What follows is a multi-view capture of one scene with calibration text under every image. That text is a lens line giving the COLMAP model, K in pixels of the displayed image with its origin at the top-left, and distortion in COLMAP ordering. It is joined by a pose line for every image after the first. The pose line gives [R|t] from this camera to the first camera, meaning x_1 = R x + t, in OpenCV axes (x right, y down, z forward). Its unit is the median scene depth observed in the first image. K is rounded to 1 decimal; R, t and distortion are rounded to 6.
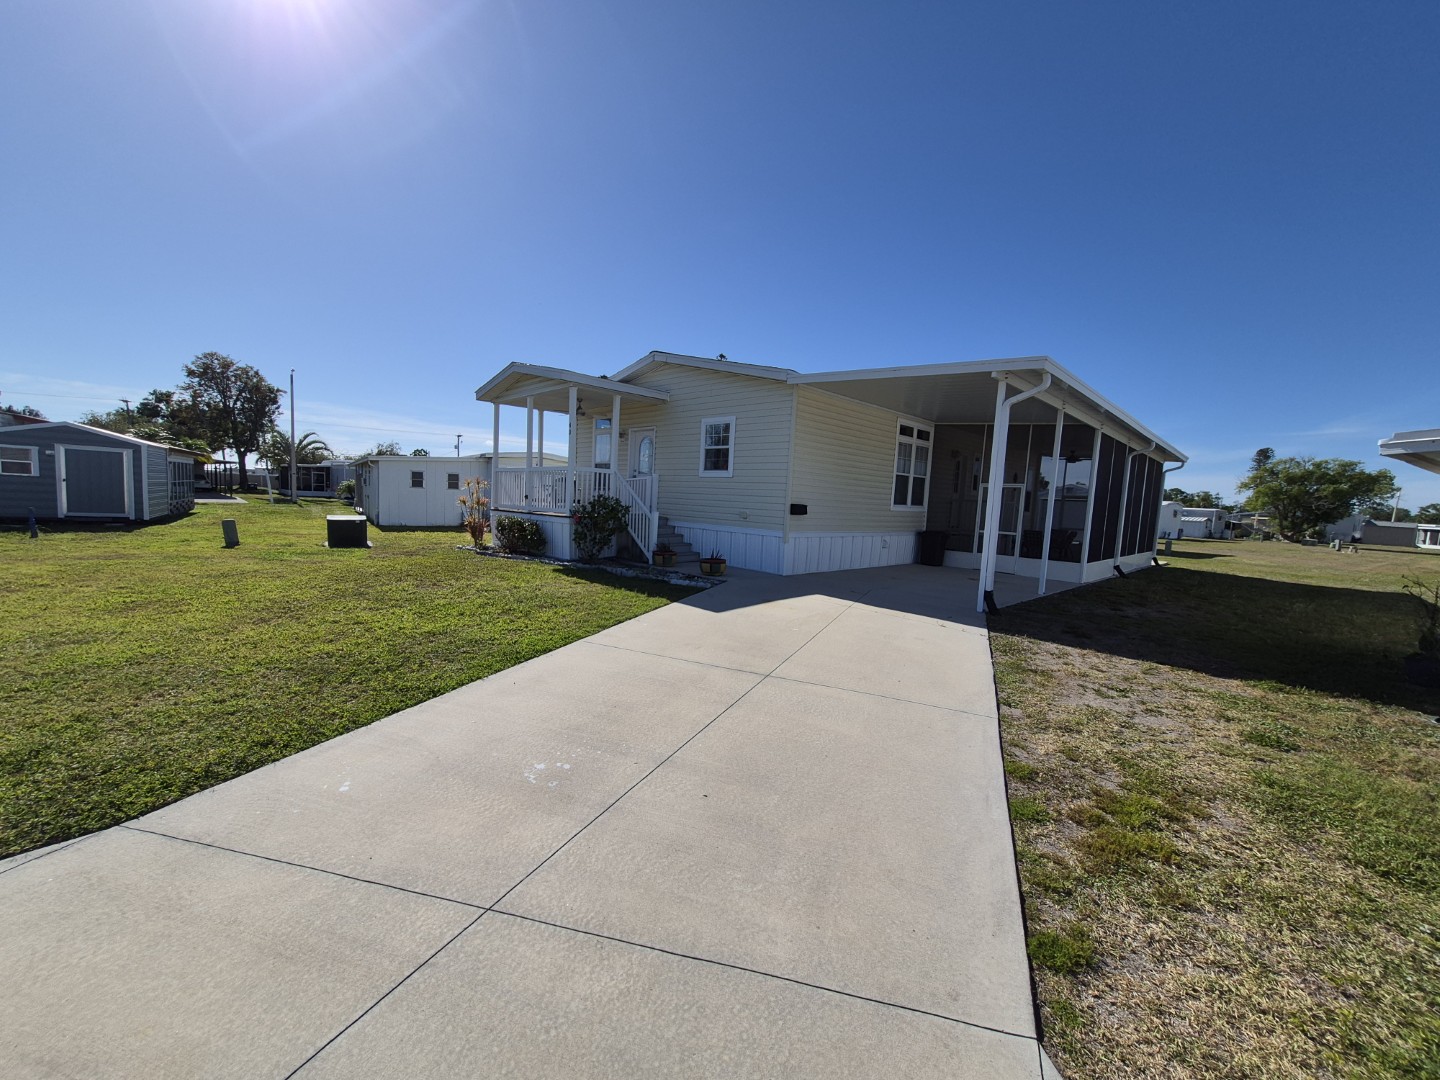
lens RADIAL K [[563.6, 0, 700.7], [0, 563.6, 550.1], [0, 0, 1]] dist [0.002344, 0.000025]
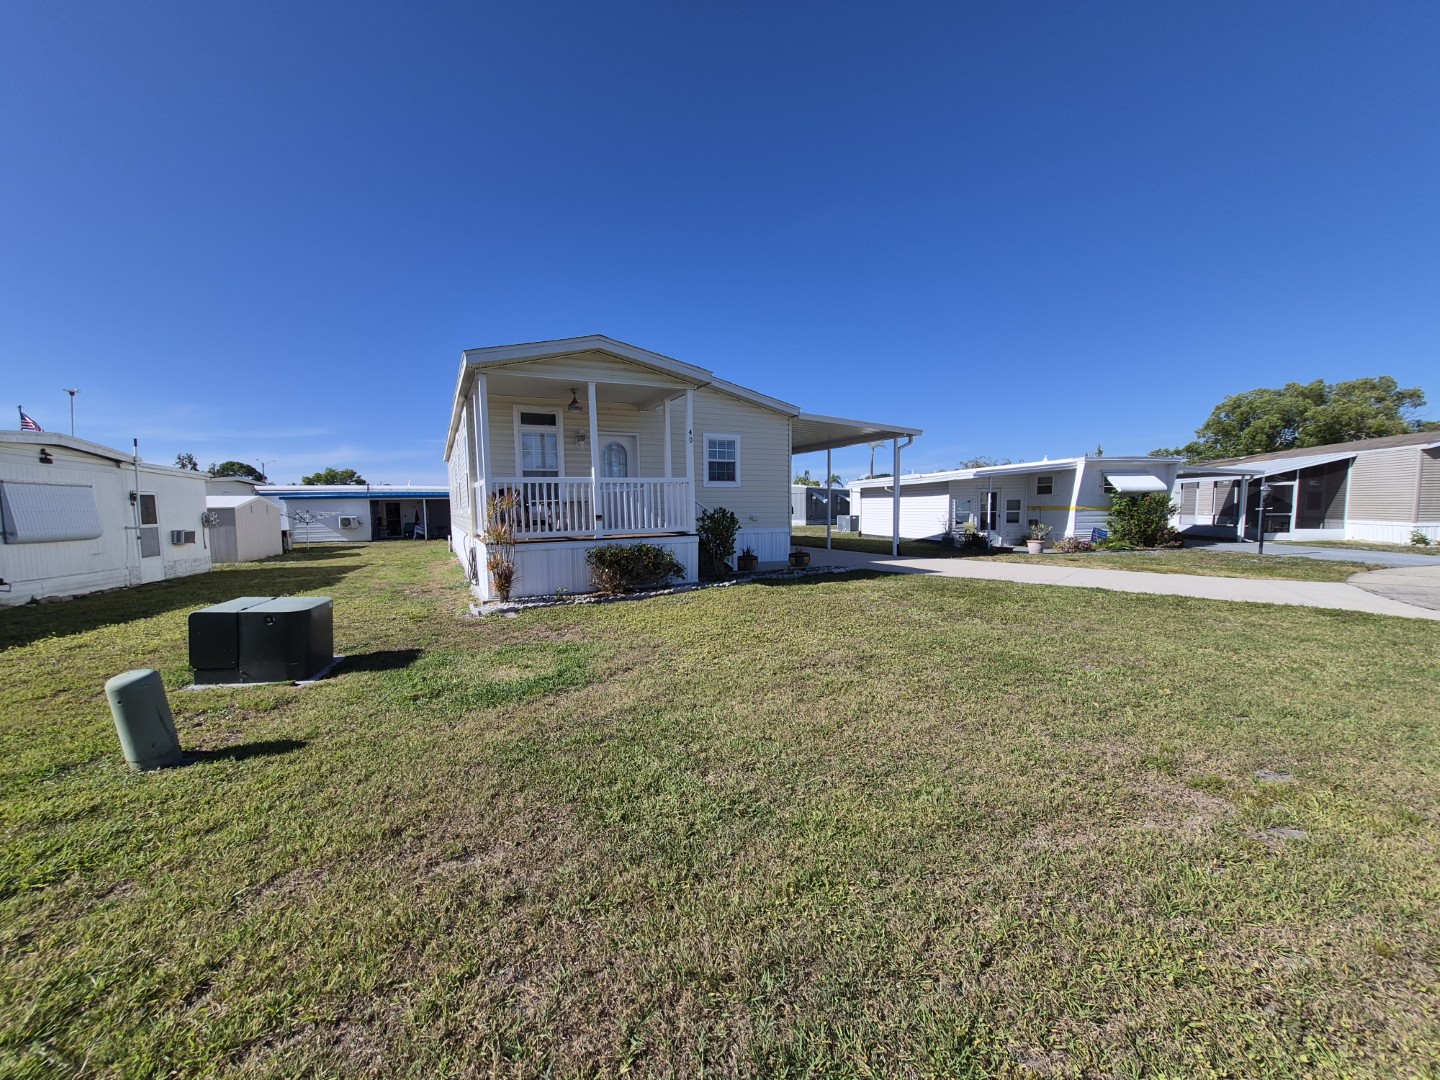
lens RADIAL K [[563.6, 0, 700.7], [0, 563.6, 550.1], [0, 0, 1]] dist [0.002344, 0.000025]
pose [[0.319377, -0.124428, 0.939423, -0.926397], [0.117222, 0.988916, 0.091131, -0.098973], [-0.940350, 0.081016, 0.330423, 0.598732]]
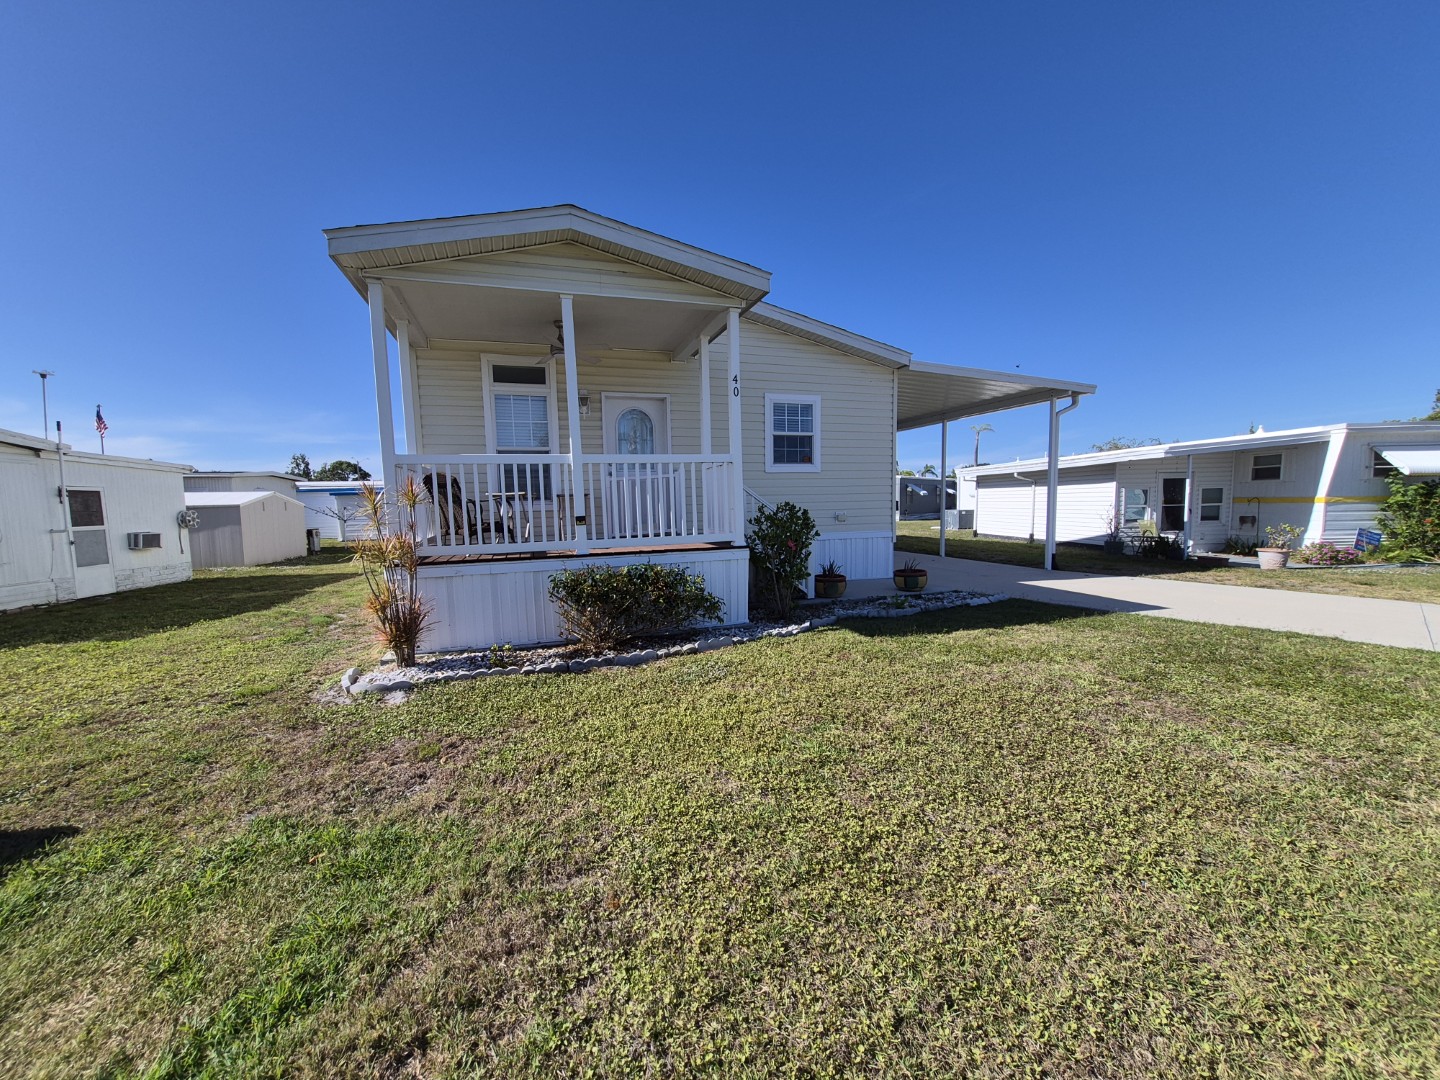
lens RADIAL K [[563.6, 0, 700.7], [0, 563.6, 550.1], [0, 0, 1]] dist [0.002344, 0.000025]
pose [[0.452386, -0.132162, 0.881975, -0.637085], [0.124041, 0.988670, 0.084527, -0.092463], [-0.883154, 0.071162, 0.463654, 0.670409]]
